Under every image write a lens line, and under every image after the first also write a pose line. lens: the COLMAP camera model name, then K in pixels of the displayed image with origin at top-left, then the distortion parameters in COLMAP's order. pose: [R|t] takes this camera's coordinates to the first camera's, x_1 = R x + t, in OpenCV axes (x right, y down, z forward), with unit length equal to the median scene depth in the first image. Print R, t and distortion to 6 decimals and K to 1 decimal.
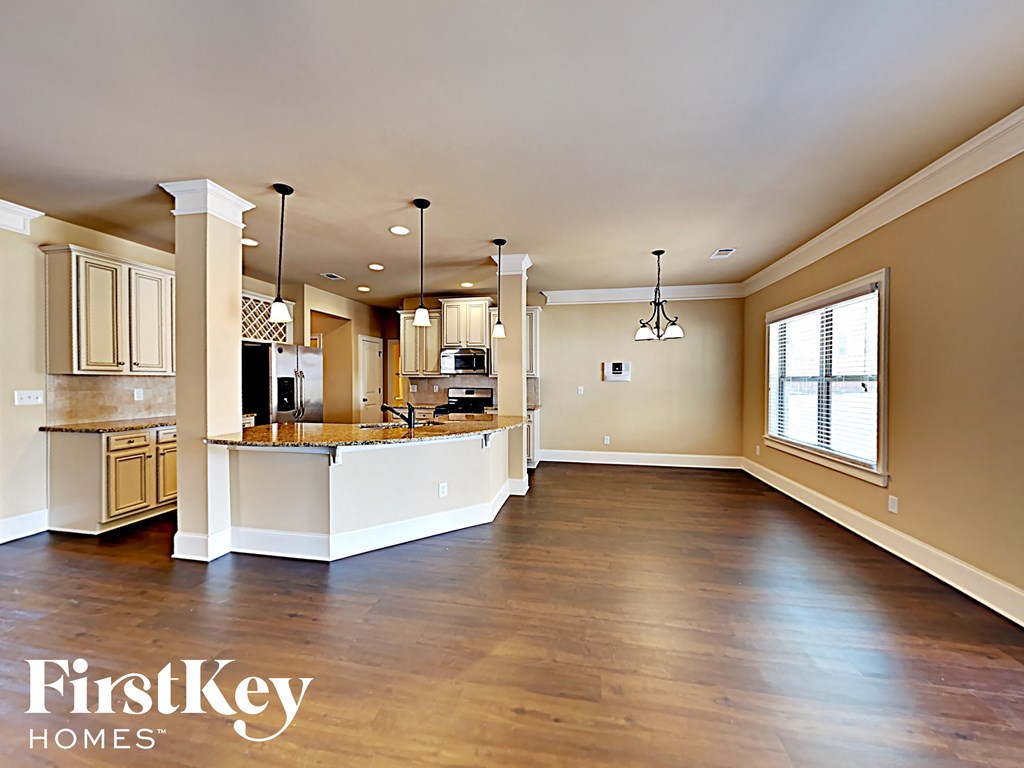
lens RADIAL K [[389.7, 0, 512.0], [0, 389.7, 384.0], [0, 0, 1]] dist [0.001212, 0.000020]
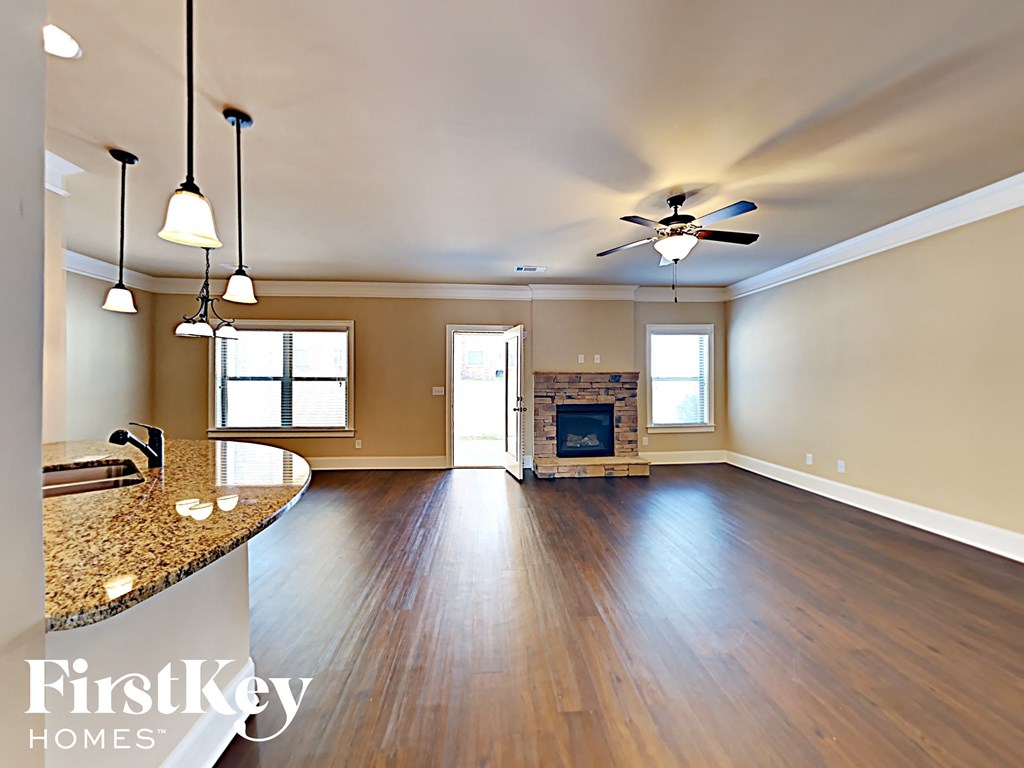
lens RADIAL K [[389.7, 0, 512.0], [0, 389.7, 384.0], [0, 0, 1]] dist [0.001212, 0.000020]
pose [[-0.272824, -0.007908, 0.962031, -1.029190], [0.003130, 0.999954, 0.009107, -0.005721], [-0.962059, 0.005496, -0.272787, 0.743726]]
